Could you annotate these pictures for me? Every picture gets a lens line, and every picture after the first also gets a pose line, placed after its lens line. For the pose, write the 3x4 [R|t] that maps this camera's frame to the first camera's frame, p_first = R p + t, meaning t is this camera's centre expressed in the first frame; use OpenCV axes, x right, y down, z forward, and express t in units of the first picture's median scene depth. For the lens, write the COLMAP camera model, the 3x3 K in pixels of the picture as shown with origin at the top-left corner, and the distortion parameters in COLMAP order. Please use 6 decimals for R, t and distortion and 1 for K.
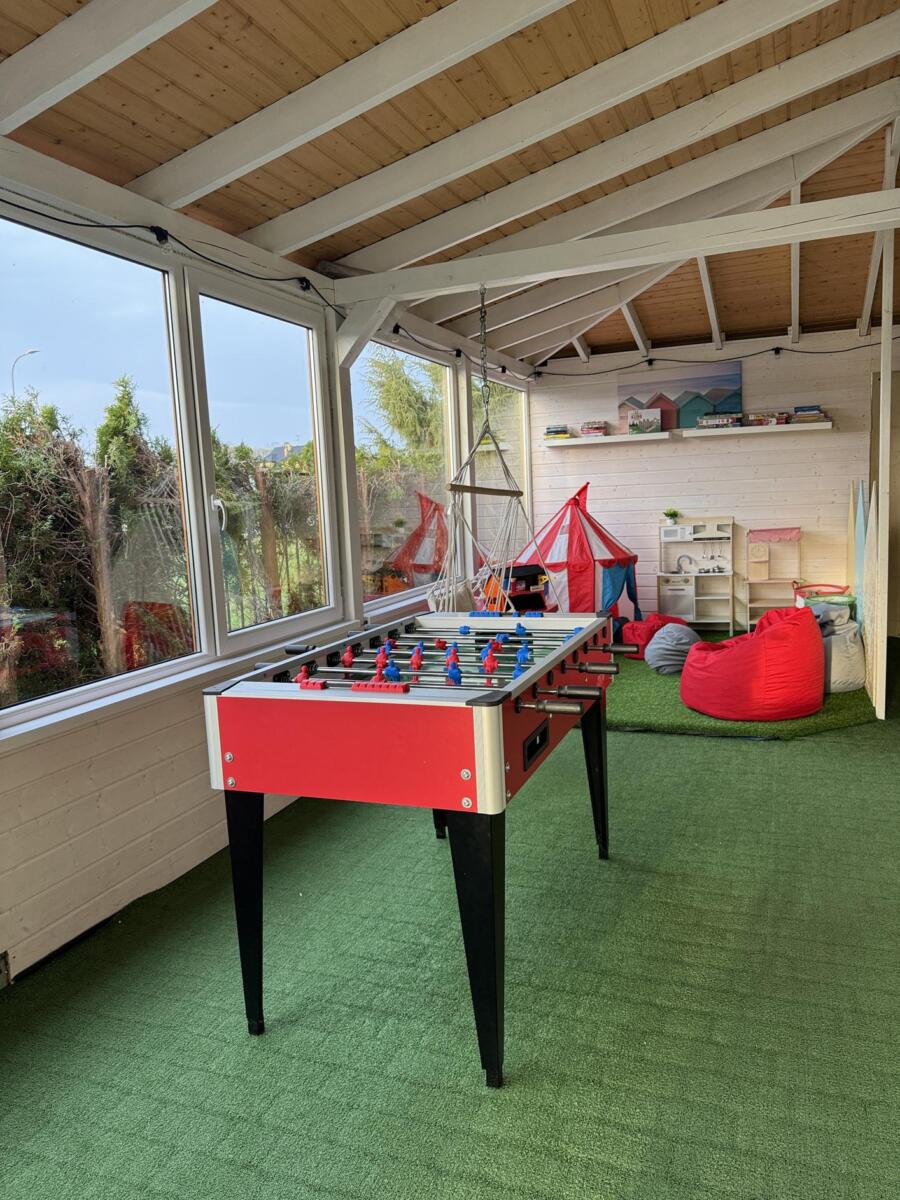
lens RADIAL K [[838.6, 0, 452.4], [0, 838.6, 603.0], [0, 0, 1]] dist [0.050609, -0.004478]
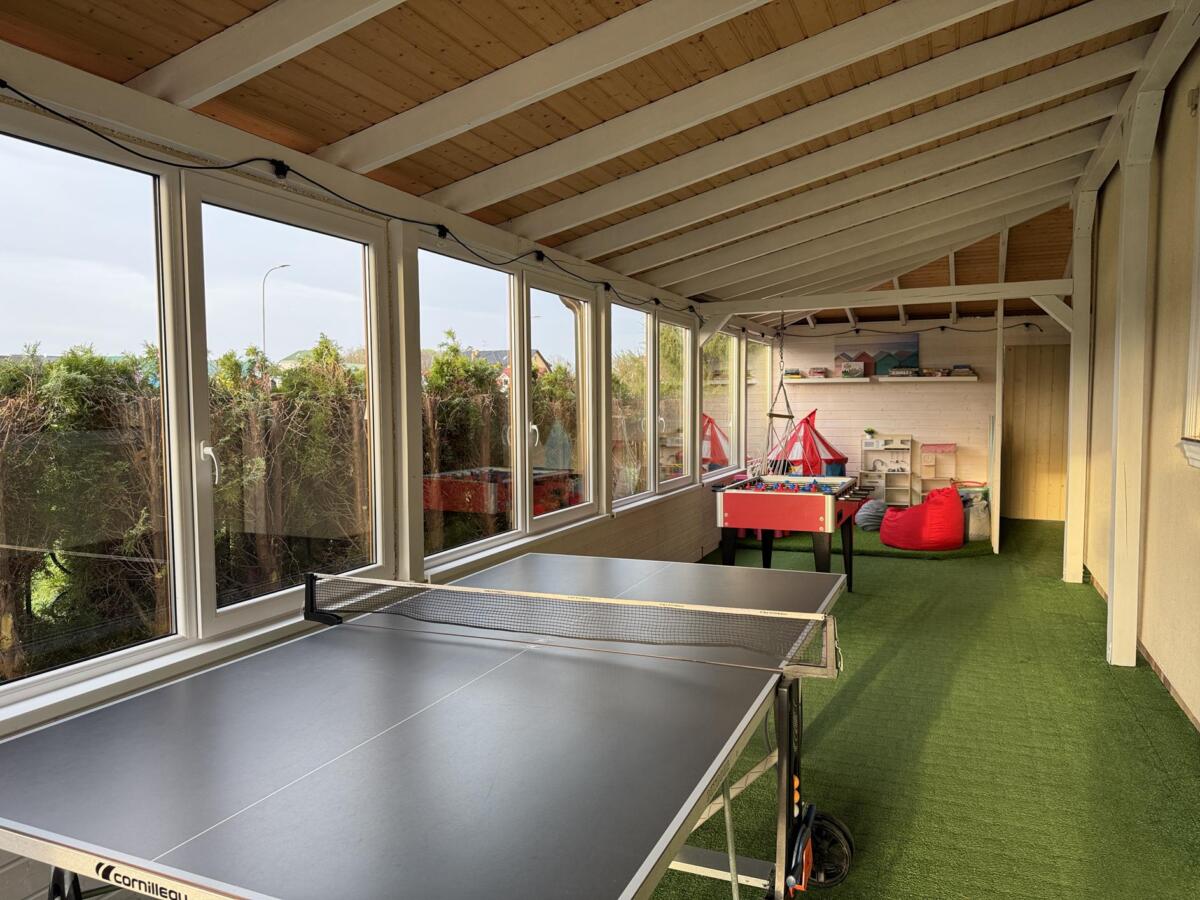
lens RADIAL K [[838.6, 0, 597.6], [0, 838.6, 450.9], [0, 0, 1]] dist [0.050609, -0.004478]
pose [[0.998716, 0.040277, -0.030716, -0.181321], [-0.042323, 0.996708, -0.069155, 0.054220], [0.027830, 0.070366, 0.997133, -0.521143]]
